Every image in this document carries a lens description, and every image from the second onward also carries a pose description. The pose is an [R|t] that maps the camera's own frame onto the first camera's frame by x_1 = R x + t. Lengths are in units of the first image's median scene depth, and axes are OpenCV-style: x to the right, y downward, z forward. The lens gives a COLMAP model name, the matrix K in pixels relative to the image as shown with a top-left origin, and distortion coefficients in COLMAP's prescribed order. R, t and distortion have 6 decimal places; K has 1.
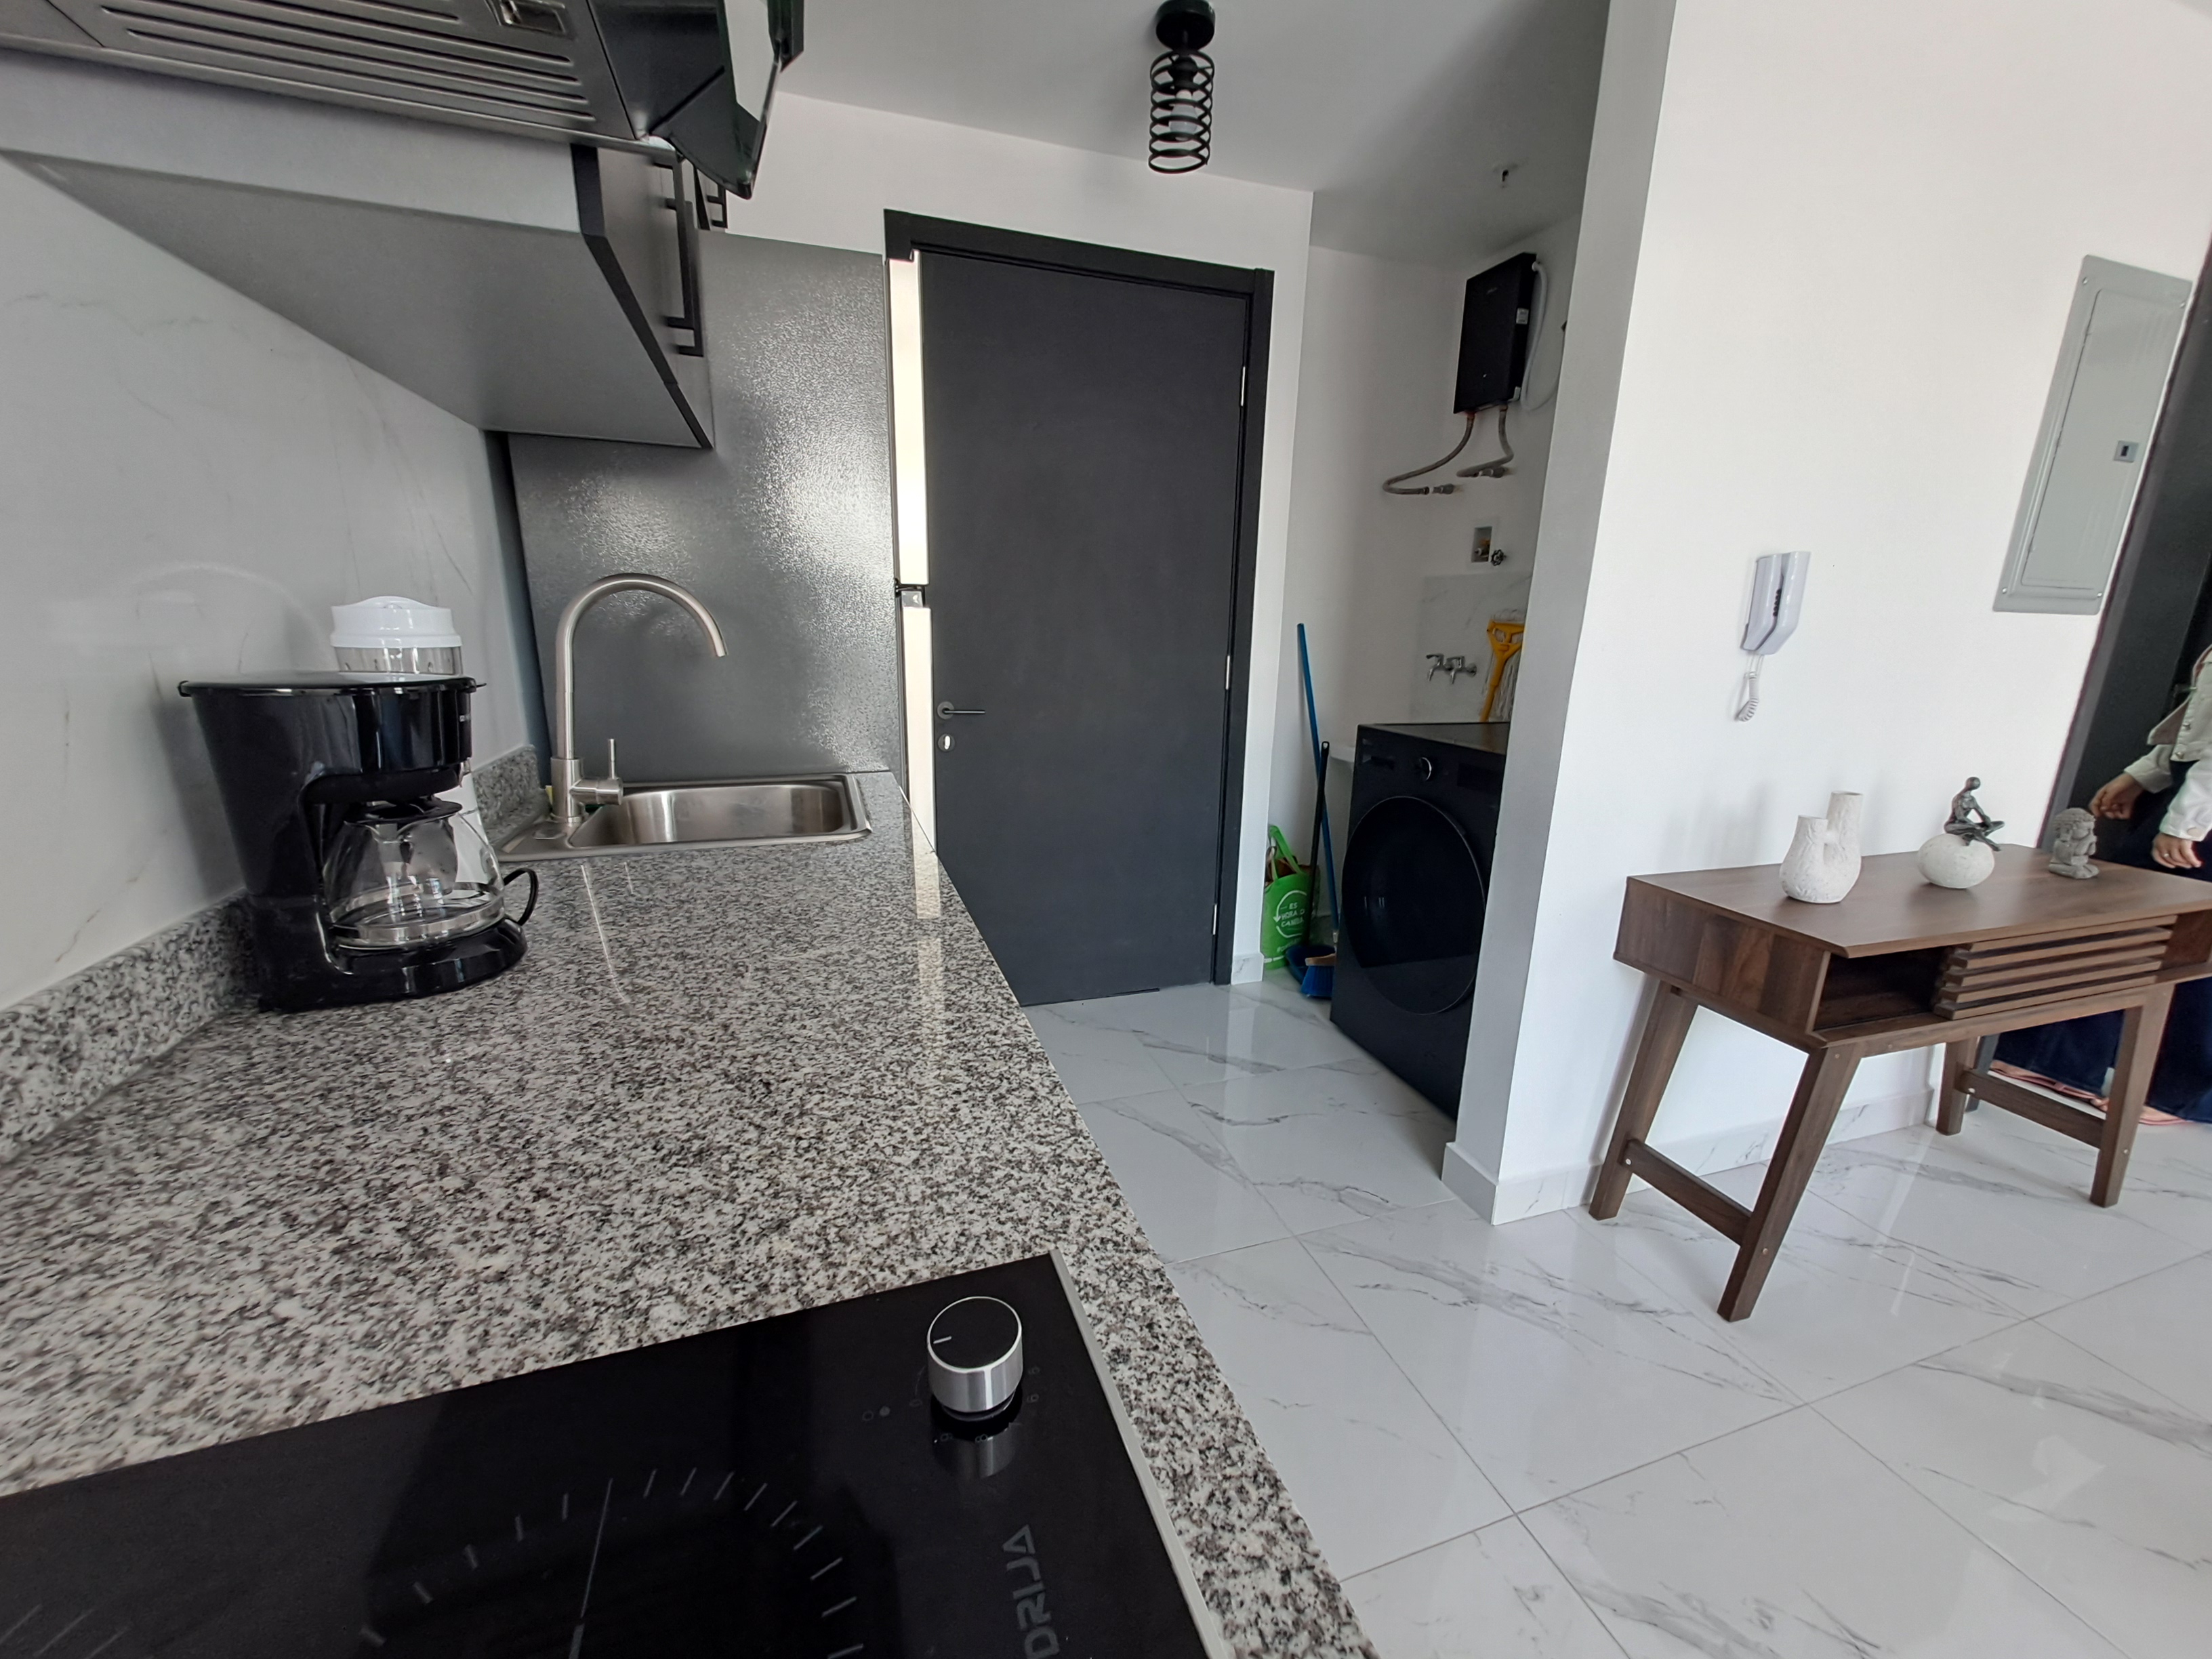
lens RADIAL K [[865.3, 0, 1101.4], [0, 865.3, 836.1], [0, 0, 1]] dist [0.010644, -0.006117]
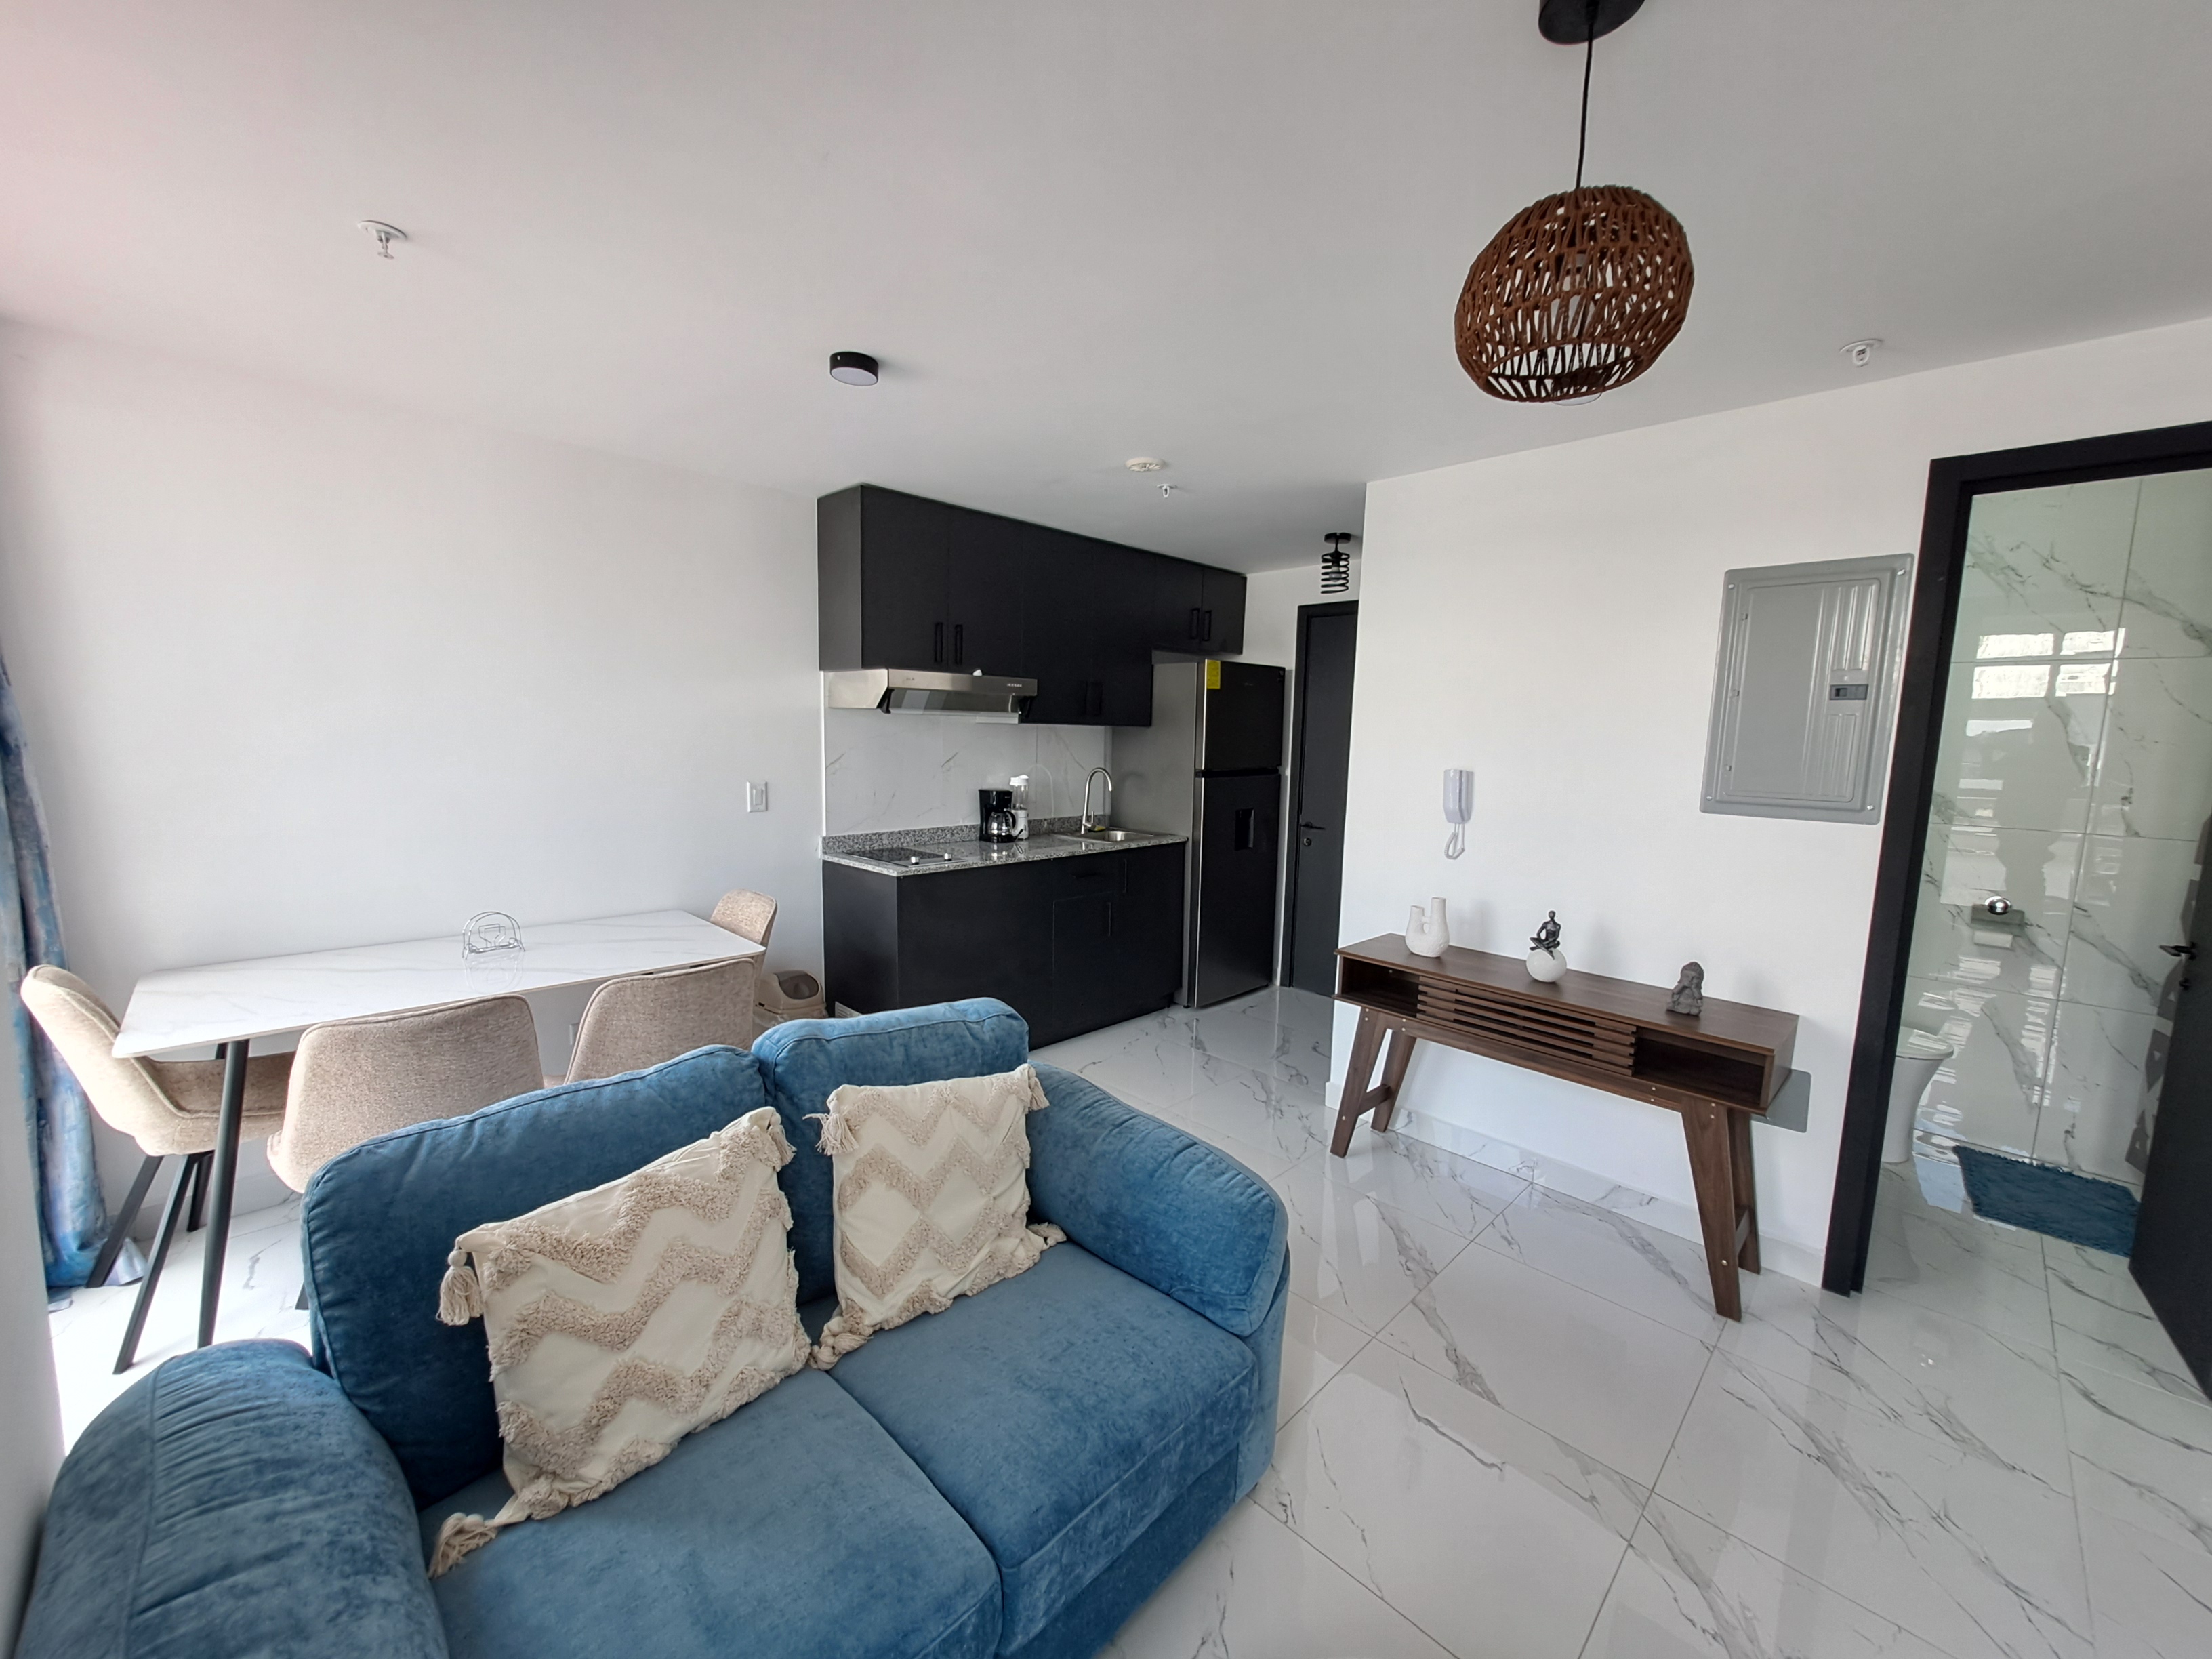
lens RADIAL K [[865.3, 0, 1101.4], [0, 865.3, 836.1], [0, 0, 1]] dist [0.010644, -0.006117]
pose [[0.441059, 0.101091, -0.891767, 2.025753], [-0.237391, 0.971387, -0.007294, 0.006528], [0.865513, 0.214914, 0.452437, -0.446223]]
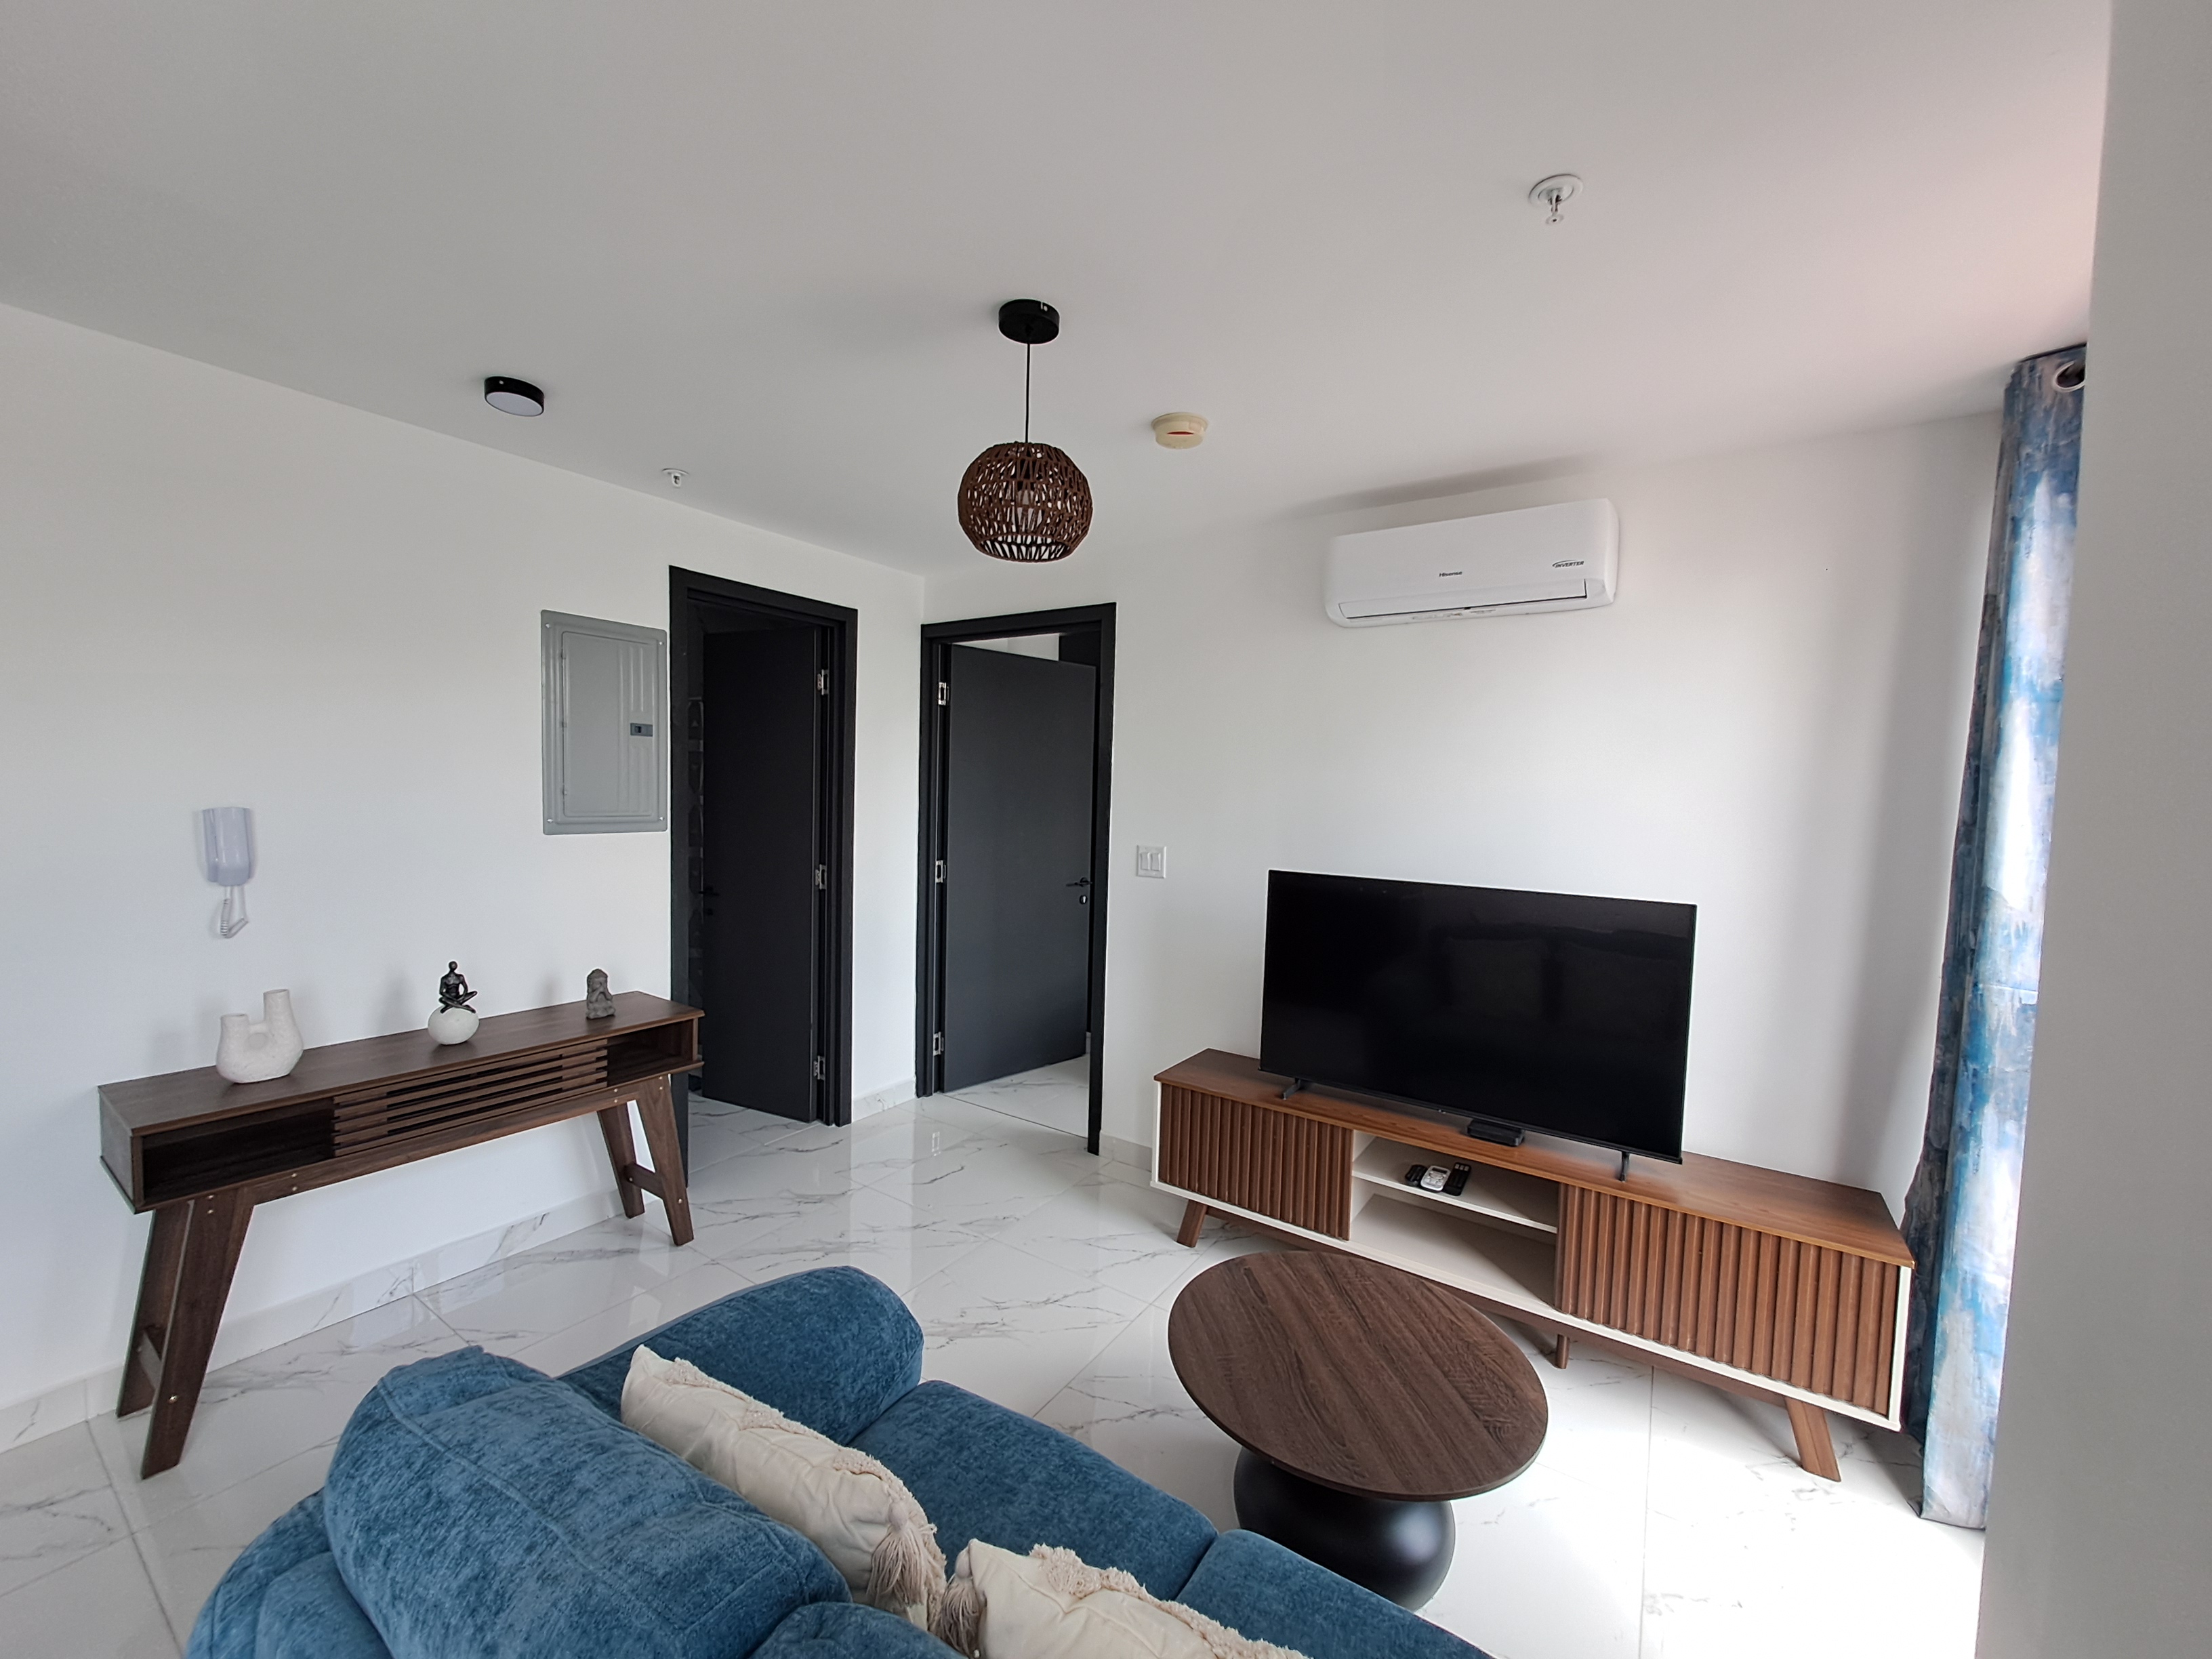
lens RADIAL K [[865.3, 0, 1101.4], [0, 865.3, 836.1], [0, 0, 1]] dist [0.010644, -0.006117]
pose [[0.792794, -0.035082, 0.608479, 0.985719], [0.139112, 0.982406, -0.124609, 0.051369], [-0.593402, 0.183436, 0.783726, -0.726301]]
